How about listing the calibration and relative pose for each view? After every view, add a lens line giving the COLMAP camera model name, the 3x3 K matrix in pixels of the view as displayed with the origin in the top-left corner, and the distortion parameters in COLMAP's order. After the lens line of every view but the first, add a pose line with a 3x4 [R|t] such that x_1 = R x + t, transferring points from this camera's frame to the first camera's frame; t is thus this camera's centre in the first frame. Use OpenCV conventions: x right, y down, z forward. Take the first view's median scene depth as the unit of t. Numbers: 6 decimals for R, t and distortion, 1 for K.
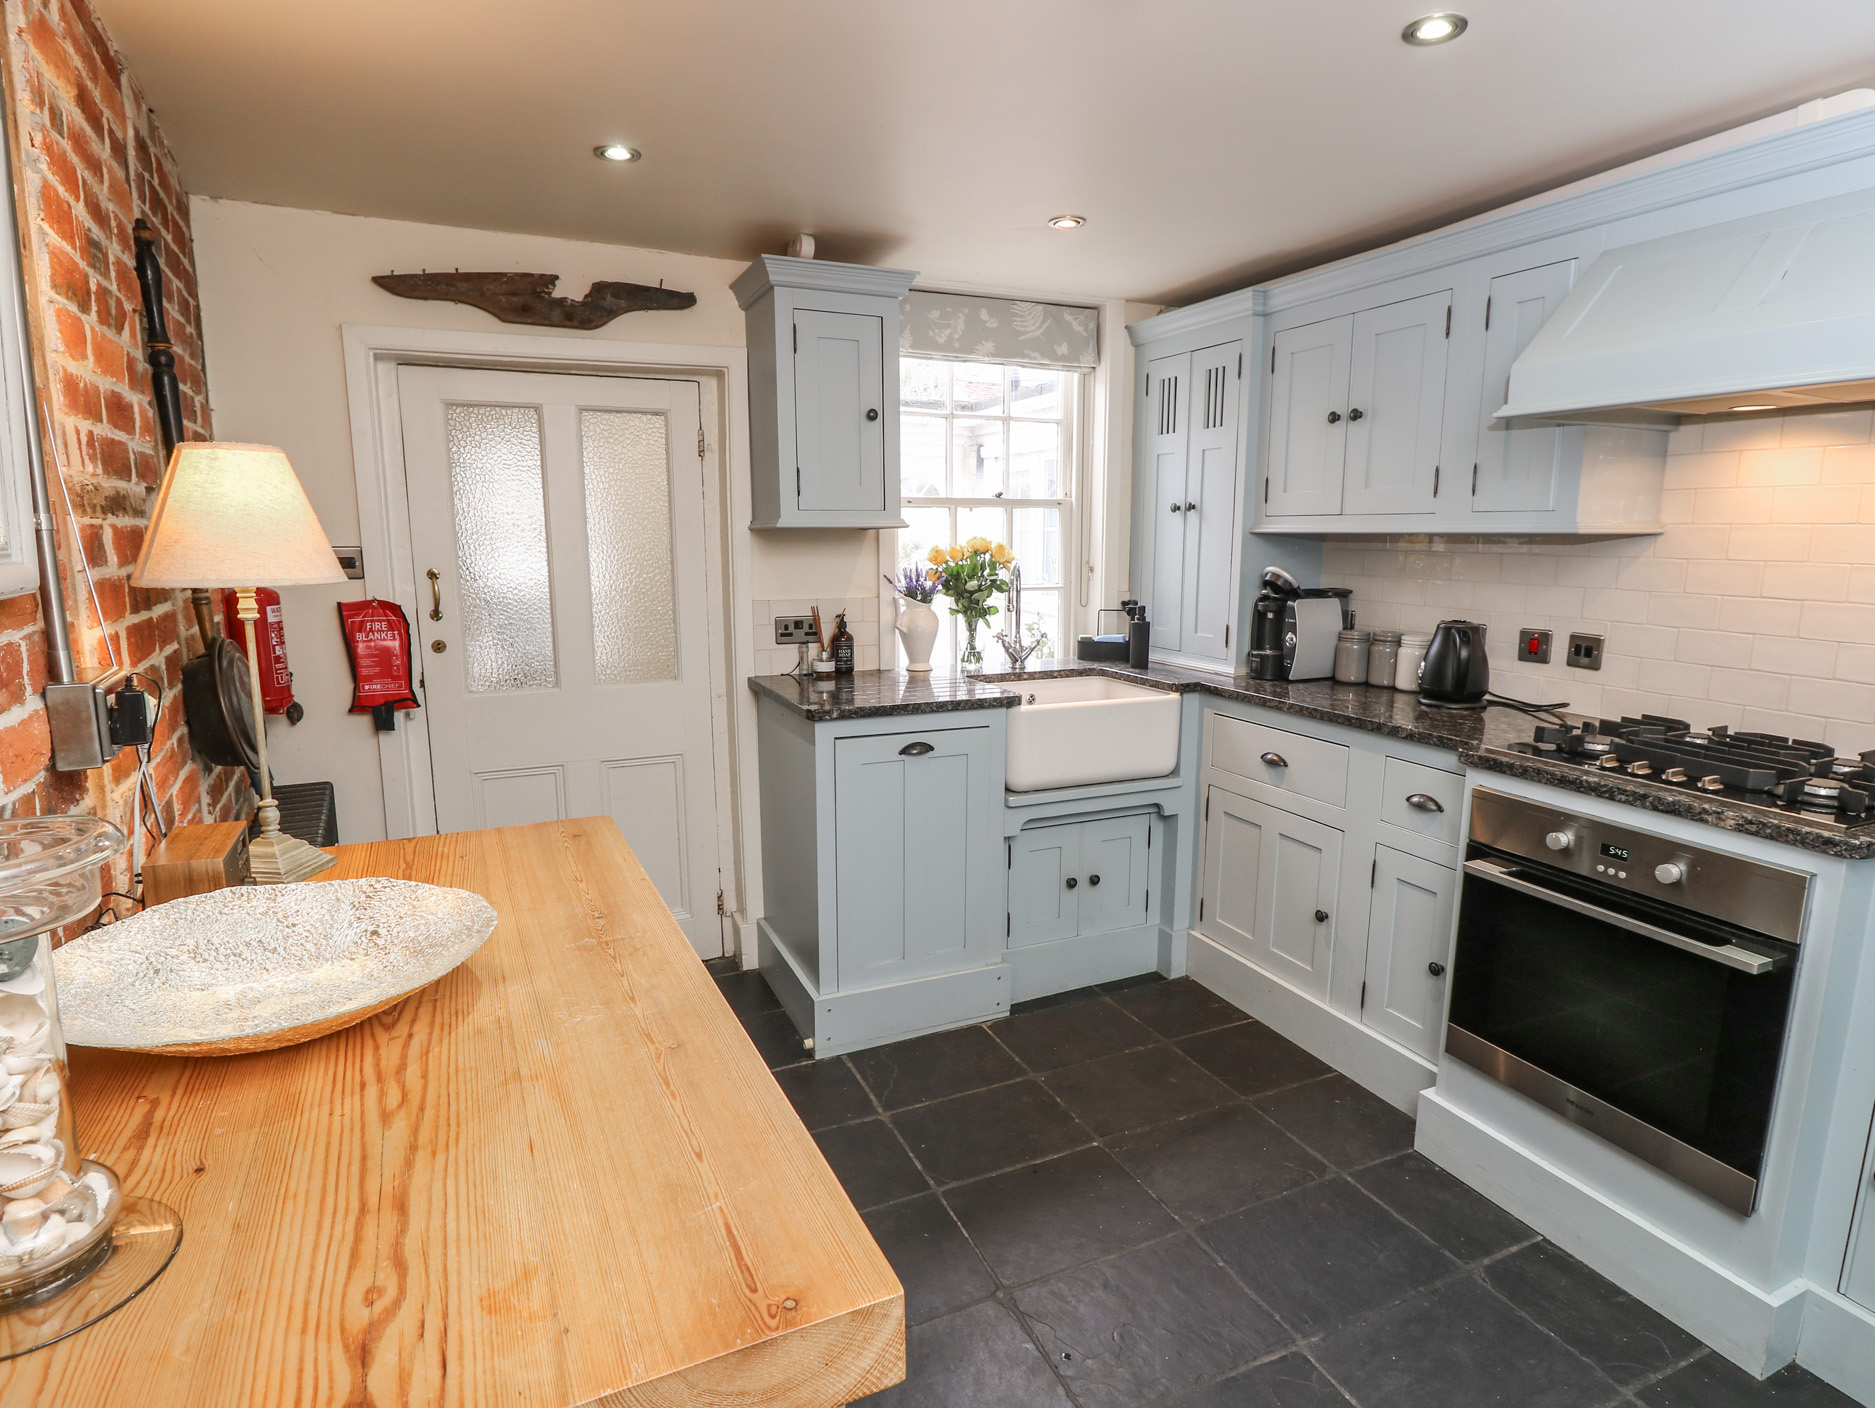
lens RADIAL K [[1023.9, 0, 941.2], [0, 1023.9, 706.9], [0, 0, 1]] dist [0.001844, -0.017310]
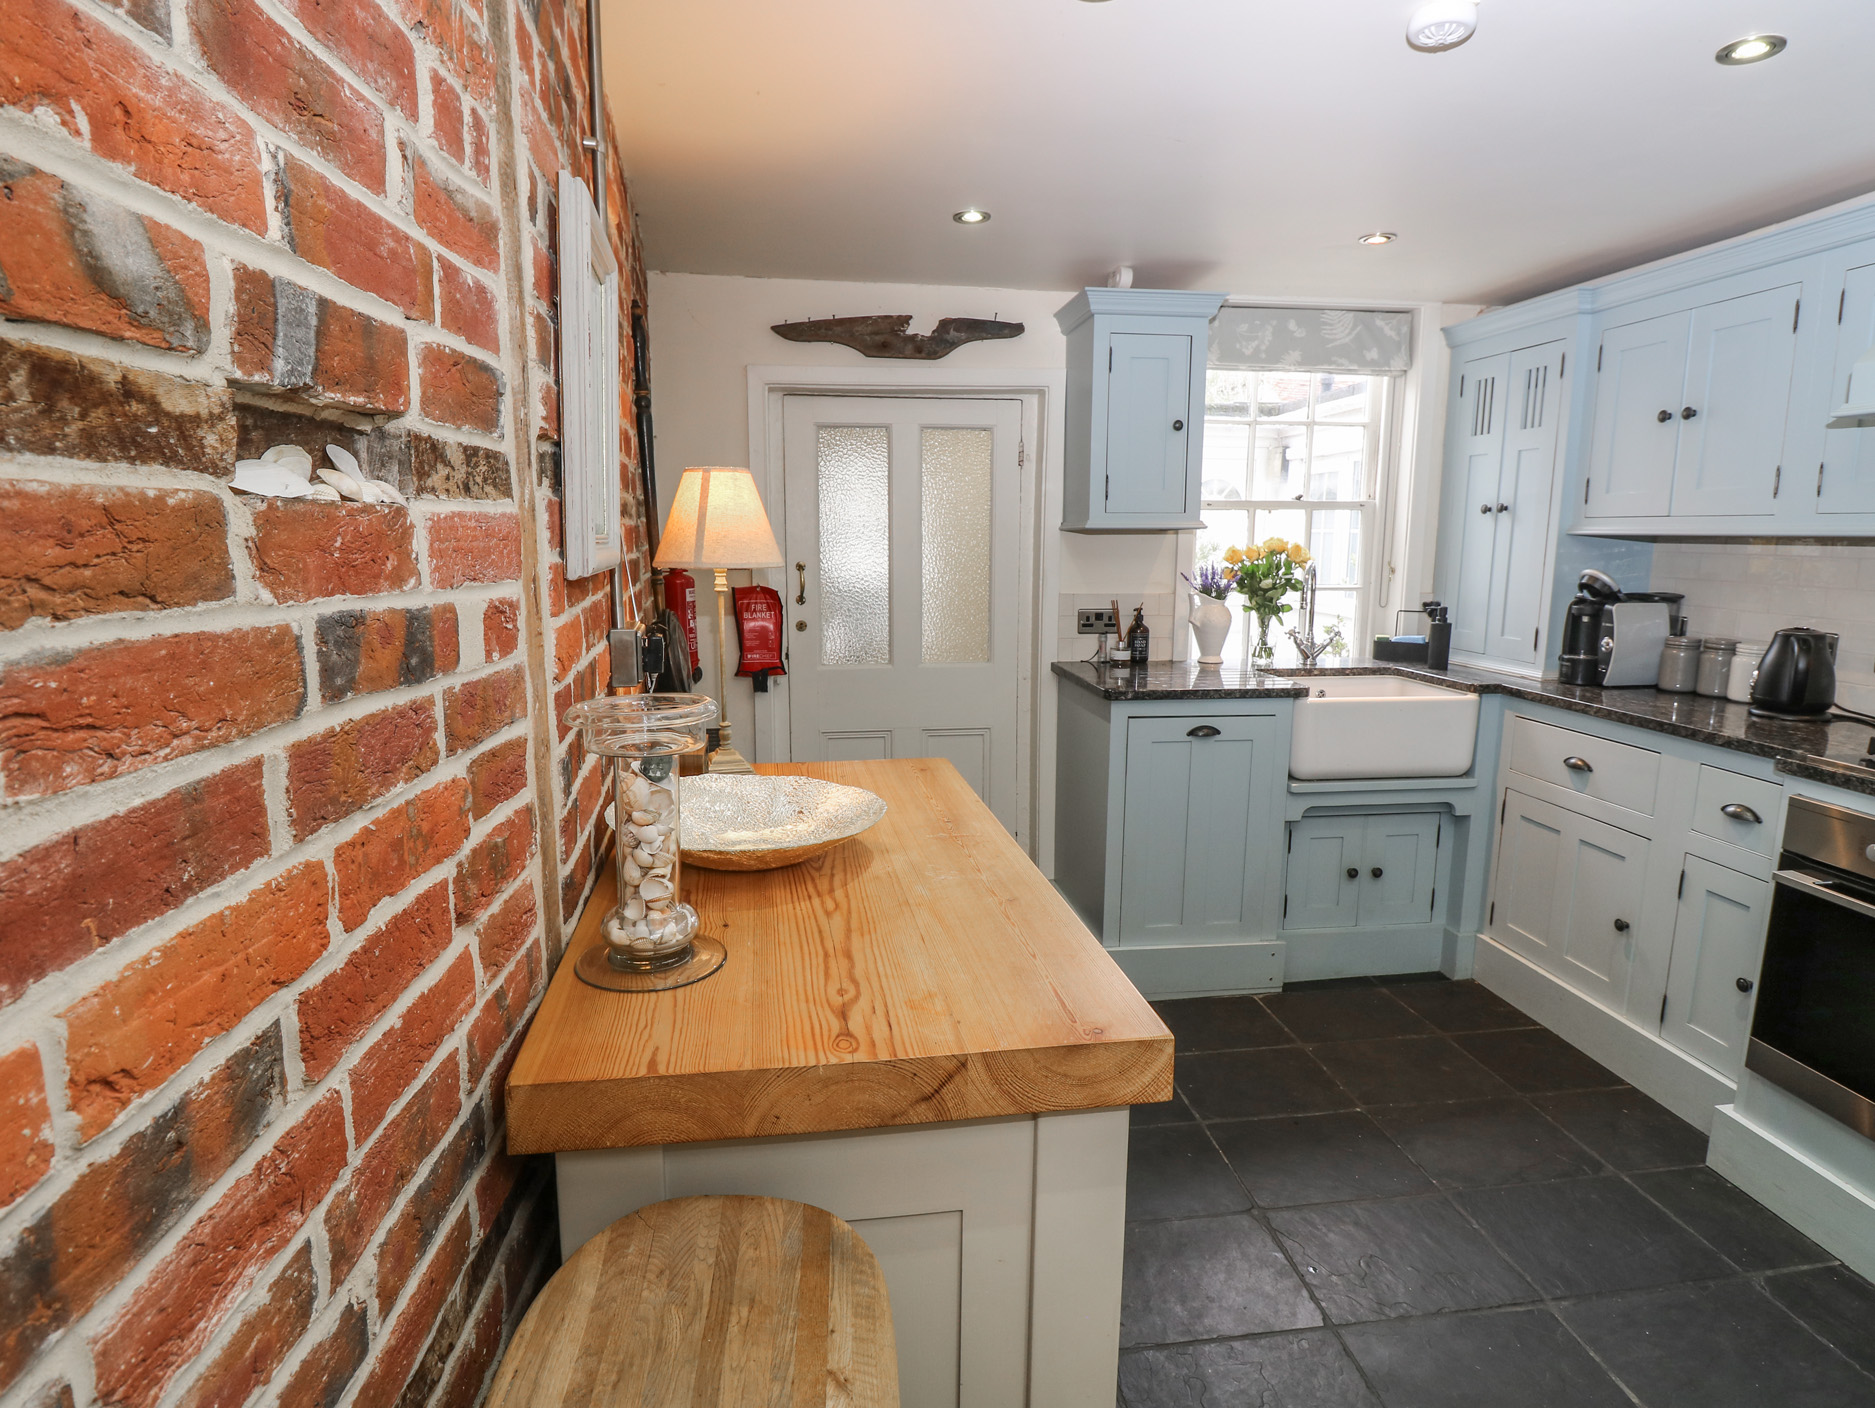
lens RADIAL K [[1025.9, 0, 926.9], [0, 1025.9, 706.2], [0, 0, 1]] dist [0.005779, -0.018033]
pose [[0.956816, 0.050399, -0.286293, 0.004774], [-0.051359, 0.998672, 0.004161, 0.021874], [0.286123, 0.010723, 0.958133, -0.115655]]
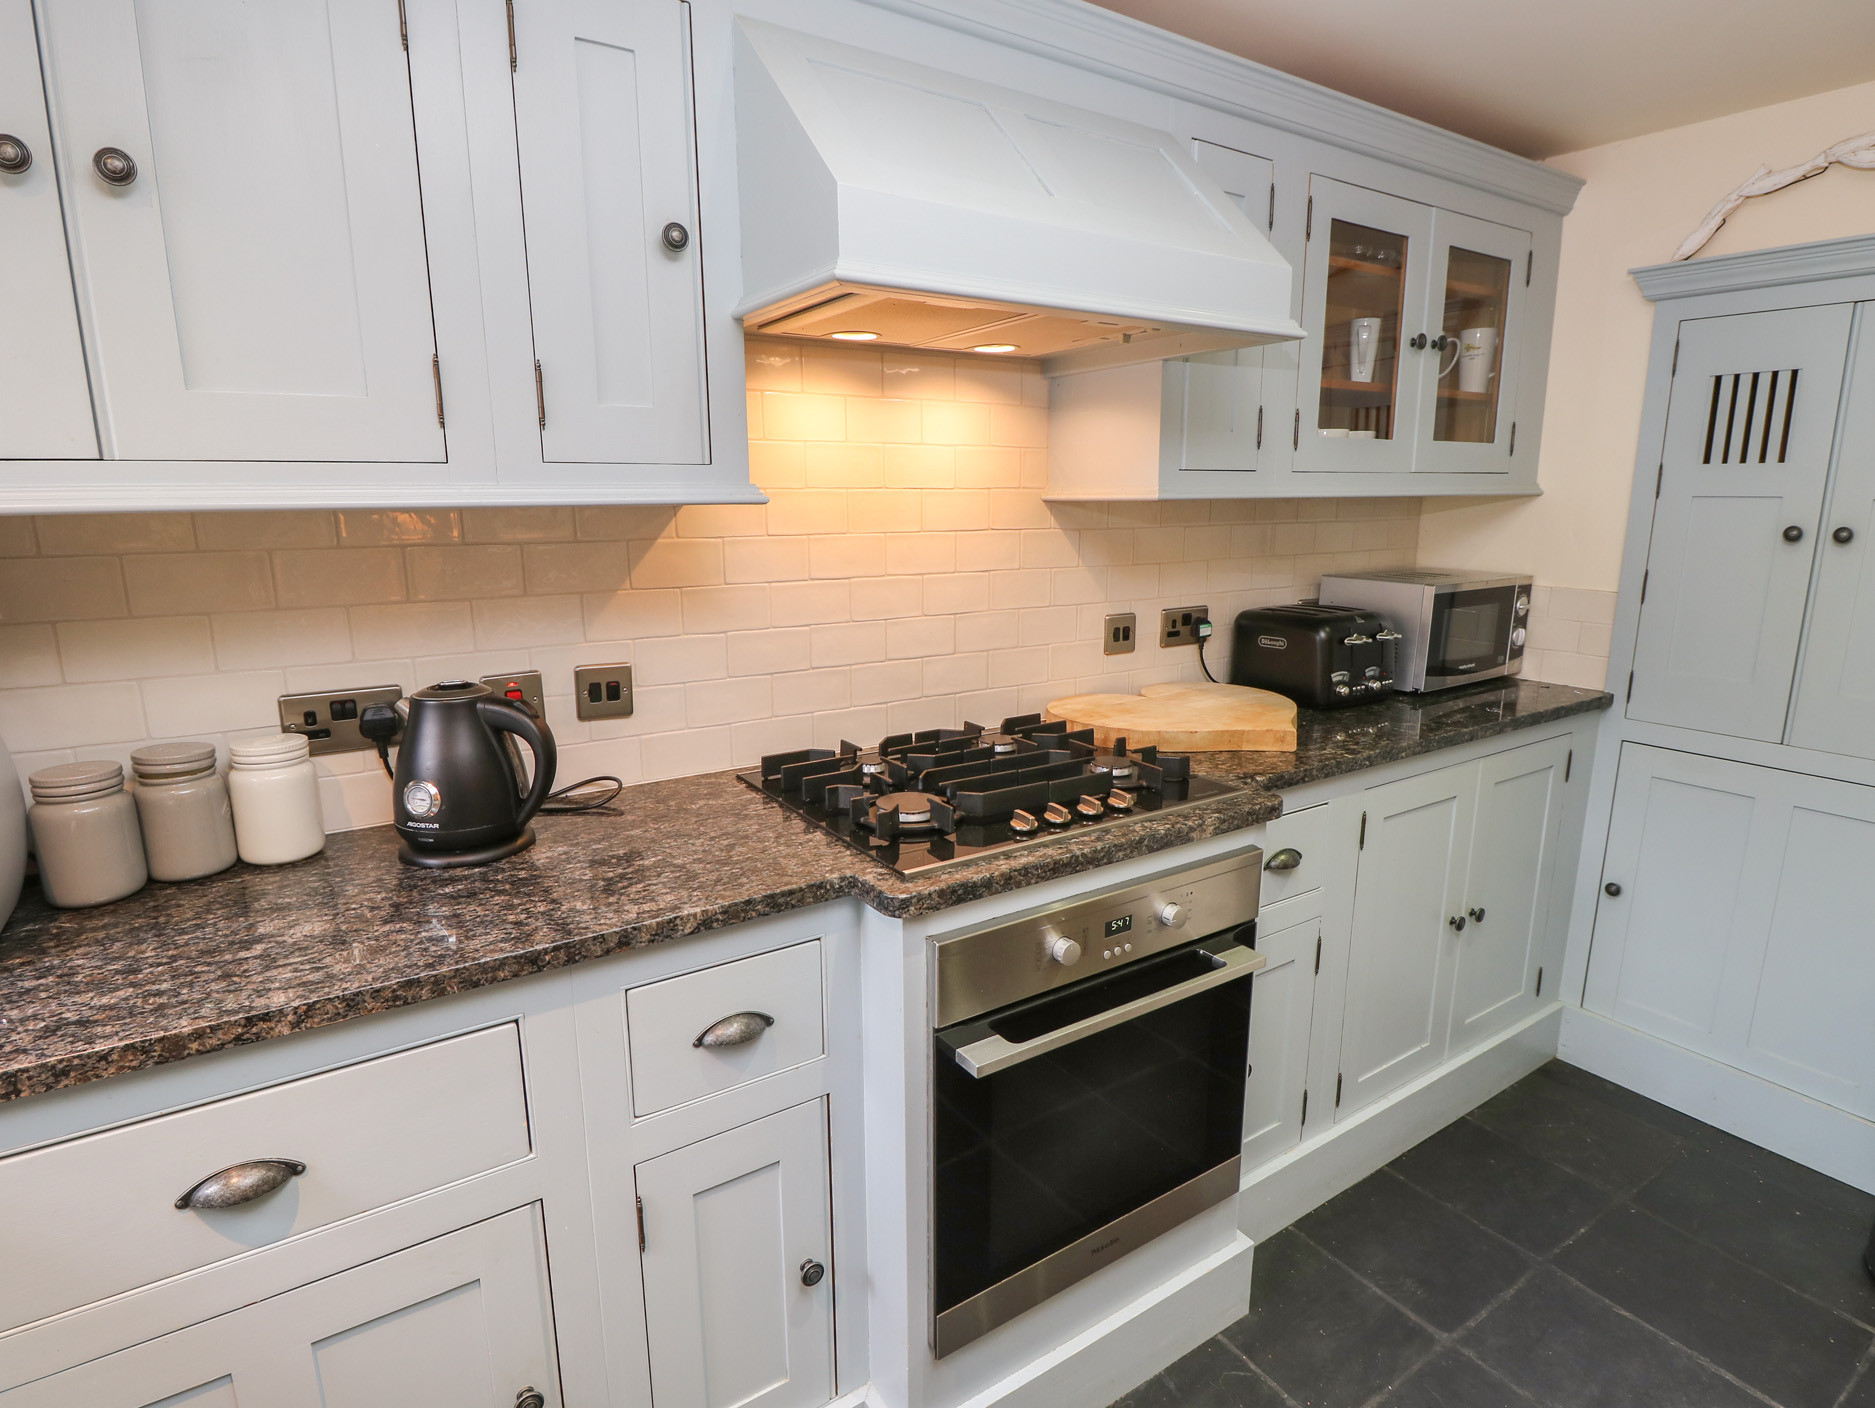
lens RADIAL K [[1025.9, 0, 926.9], [0, 1025.9, 706.2], [0, 0, 1]] dist [0.005779, -0.018033]
pose [[-0.169786, -0.207298, 0.963432, -0.008620], [0.169615, 0.956890, 0.235782, -0.130007], [-0.970775, 0.203445, -0.127305, 0.722313]]
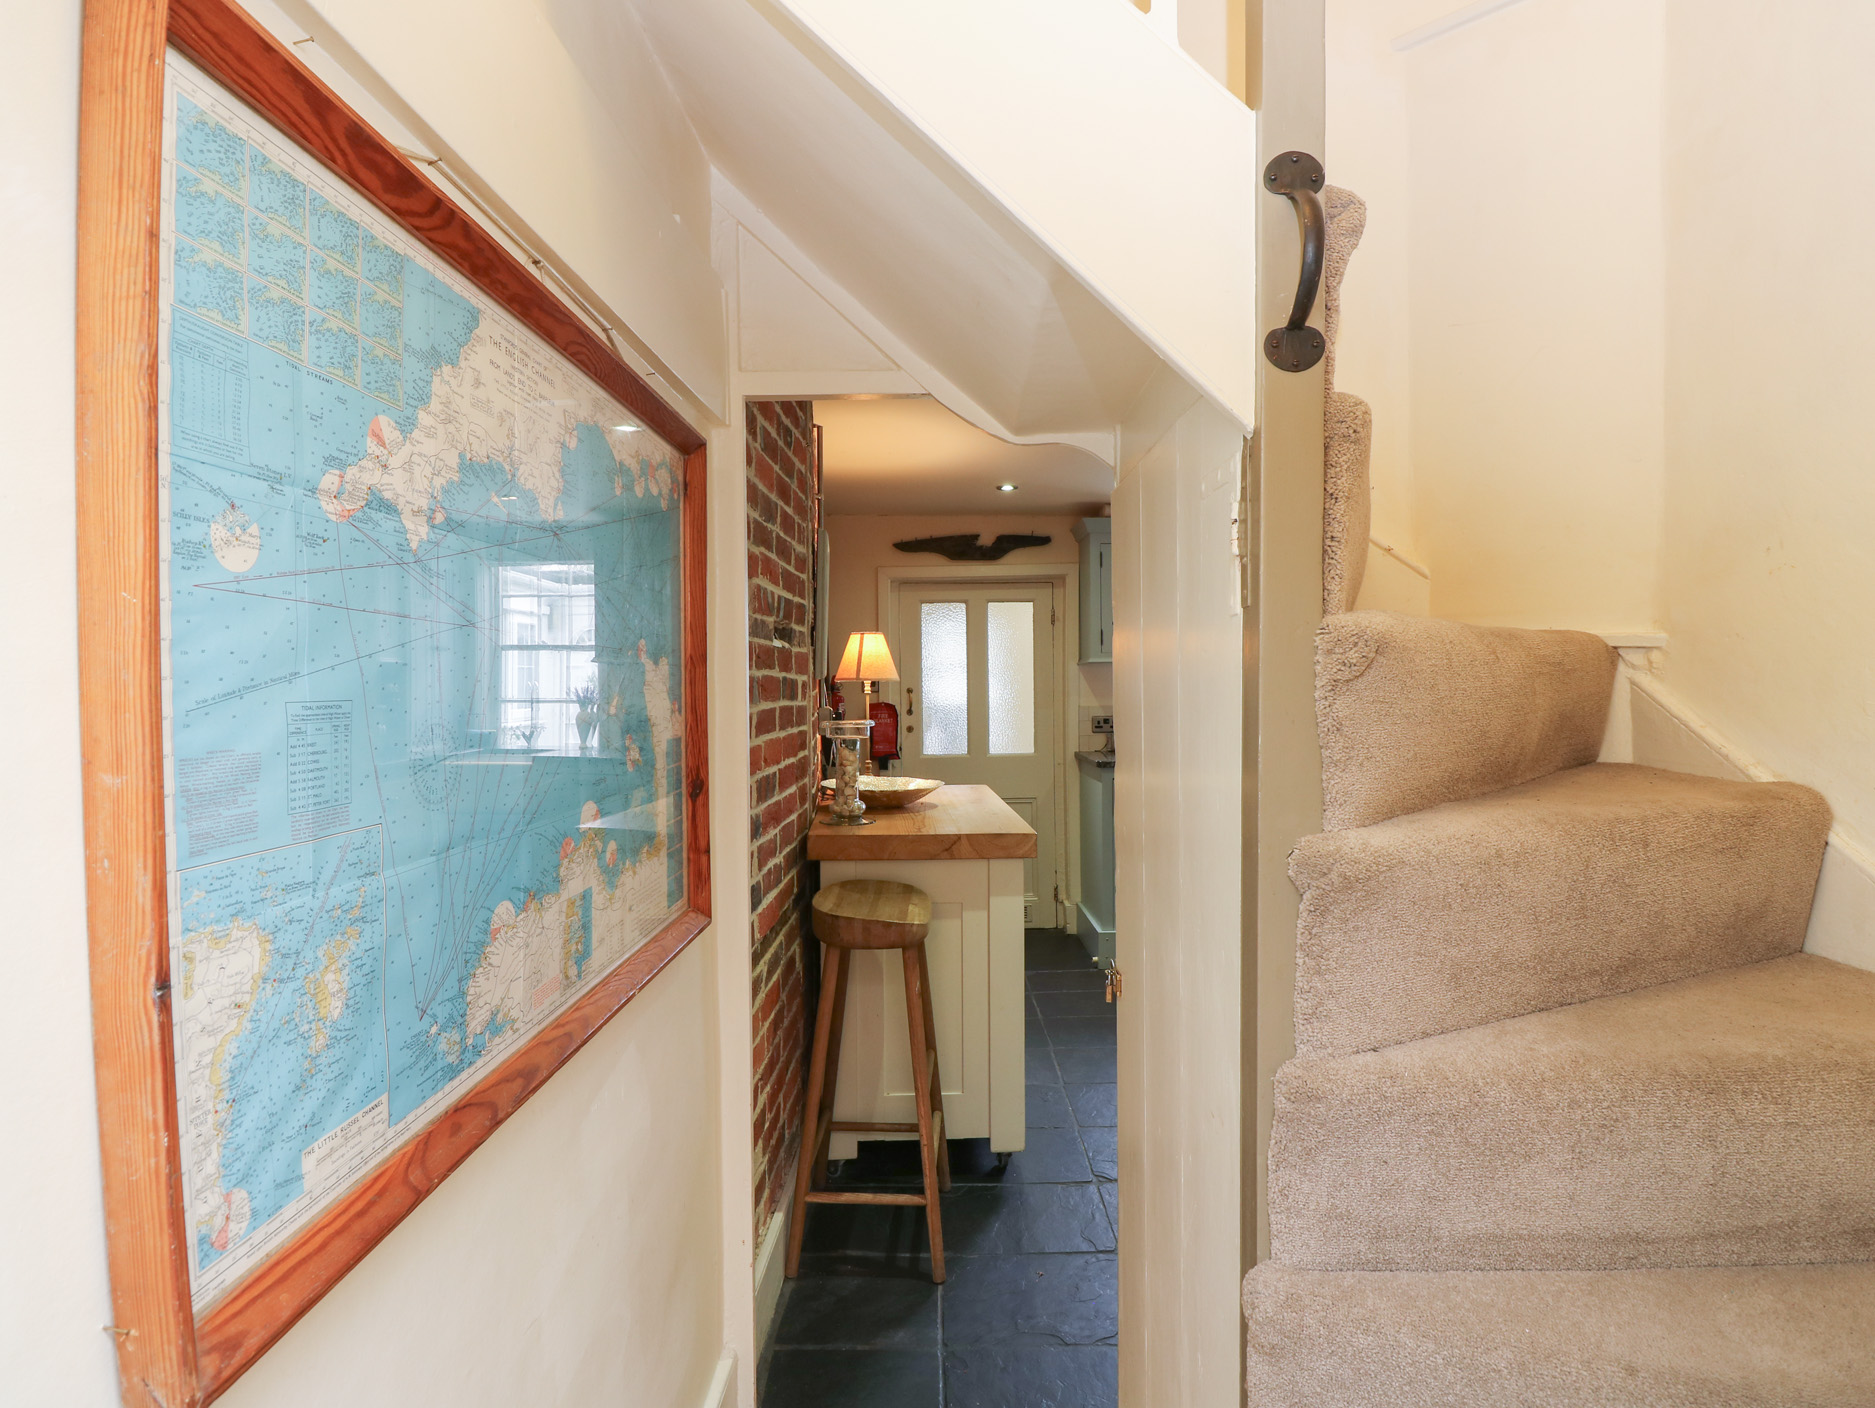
lens RADIAL K [[1025.9, 0, 926.9], [0, 1025.9, 706.2], [0, 0, 1]] dist [0.005779, -0.018033]
pose [[0.919323, -0.000139, -0.393503, 0.255149], [-0.056675, 0.989527, -0.132757, 0.136811], [0.389400, 0.144348, 0.909687, -0.649316]]
